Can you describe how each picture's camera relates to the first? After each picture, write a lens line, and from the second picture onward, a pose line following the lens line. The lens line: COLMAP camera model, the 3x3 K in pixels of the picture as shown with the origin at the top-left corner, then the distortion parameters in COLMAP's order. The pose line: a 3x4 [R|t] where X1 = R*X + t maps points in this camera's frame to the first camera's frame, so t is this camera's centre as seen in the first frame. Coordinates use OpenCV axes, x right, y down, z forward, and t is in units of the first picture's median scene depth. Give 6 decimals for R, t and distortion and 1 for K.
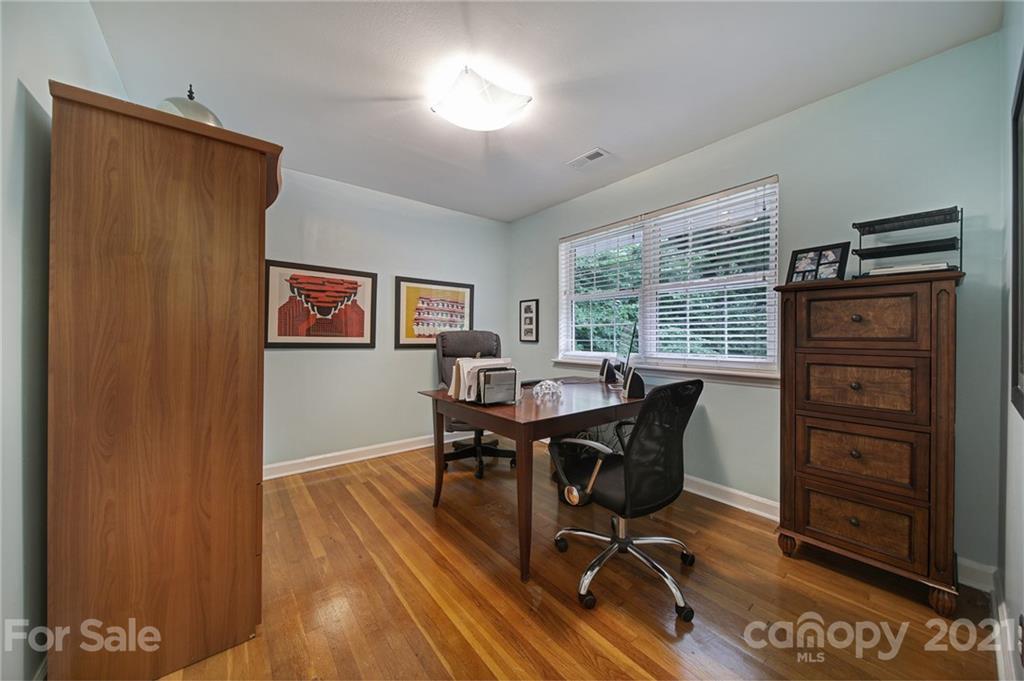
lens RADIAL K [[358.4, 0, 509.2], [0, 358.4, 337.7], [0, 0, 1]] dist [0.000118, -0.000570]
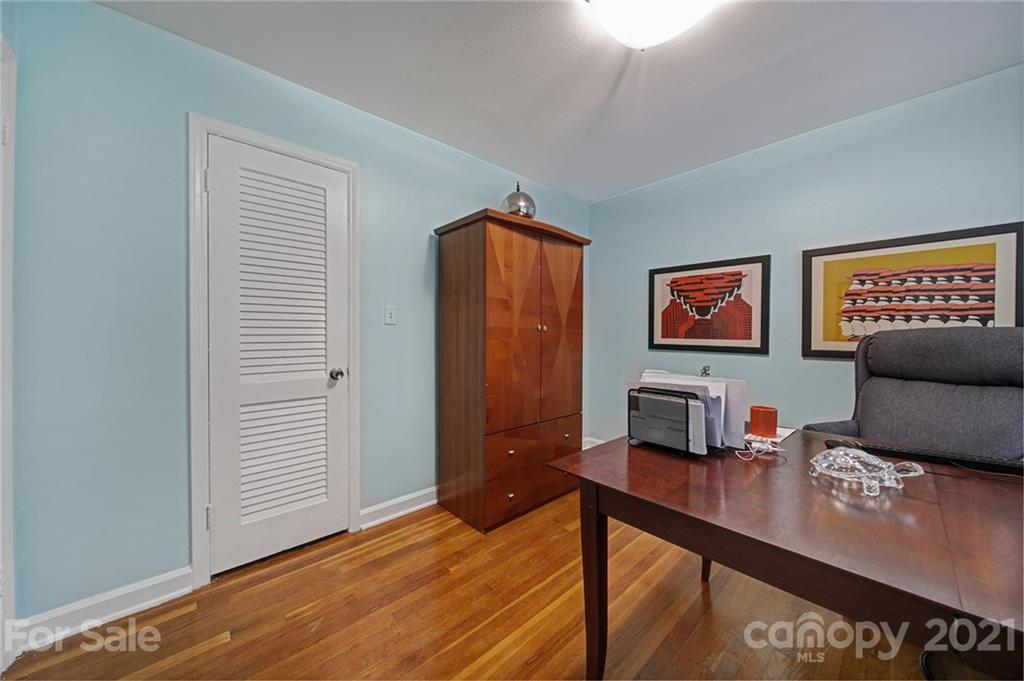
lens RADIAL K [[358.4, 0, 509.8], [0, 358.4, 337.0], [0, 0, 1]] dist [0.000118, -0.000570]
pose [[0.074625, -0.000519, -0.997212, 0.347191], [-0.005500, 0.999984, -0.000932, -0.003732], [0.997196, 0.005554, 0.074621, 0.416280]]
